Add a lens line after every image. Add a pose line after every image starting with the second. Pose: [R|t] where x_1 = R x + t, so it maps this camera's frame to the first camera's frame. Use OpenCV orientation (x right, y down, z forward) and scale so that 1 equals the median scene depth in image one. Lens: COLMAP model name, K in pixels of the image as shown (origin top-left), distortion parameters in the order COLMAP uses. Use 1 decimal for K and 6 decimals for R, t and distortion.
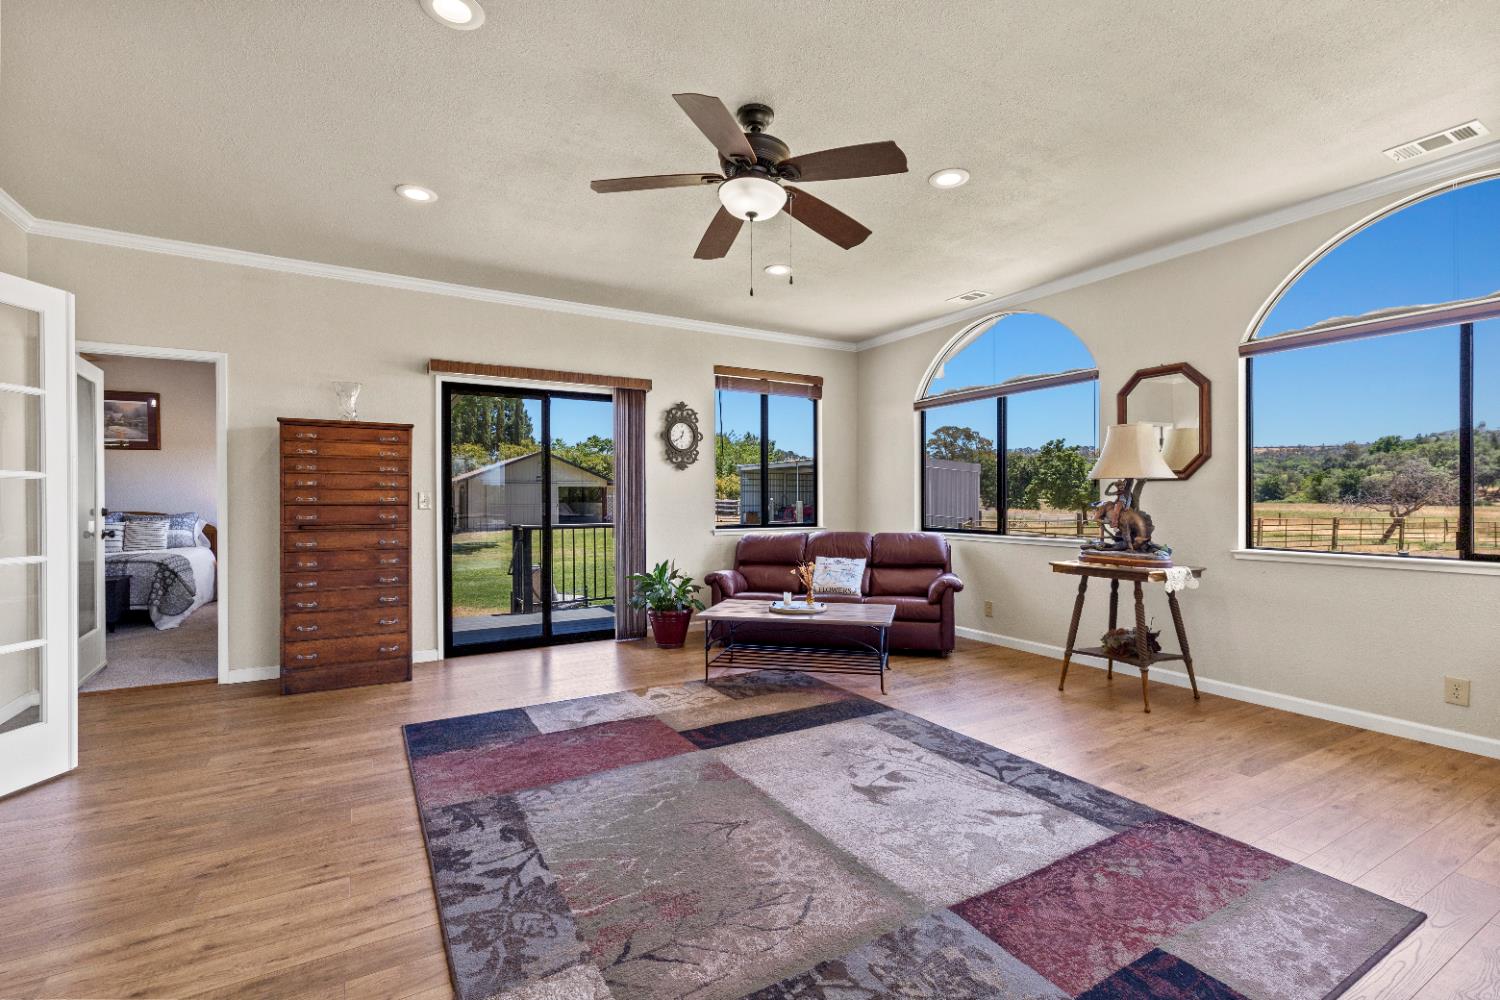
lens RADIAL K [[681.8, 0, 759.6], [0, 681.8, 503.9], [0, 0, 1]] dist [0.005748, 0.000337]
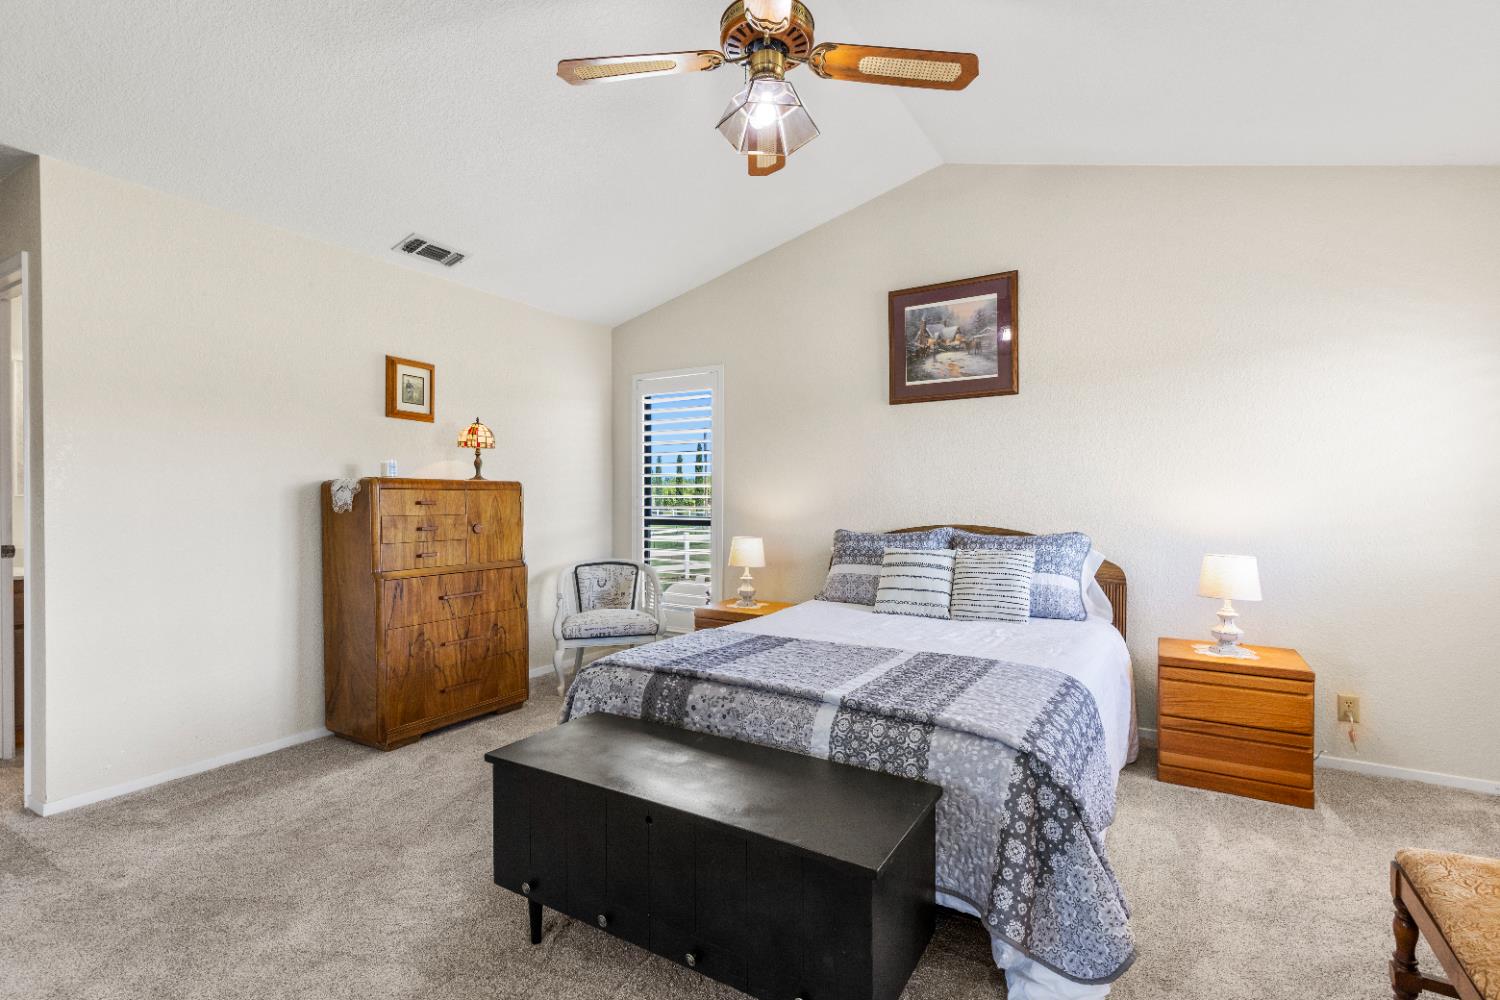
lens RADIAL K [[681.8, 0, 759.6], [0, 681.8, 503.9], [0, 0, 1]] dist [0.005748, 0.000337]
pose [[0.482020, 0.009037, -0.876114, -0.610073], [-0.008728, 0.999947, 0.005512, -0.006368], [0.876117, 0.004990, 0.482073, 0.687727]]
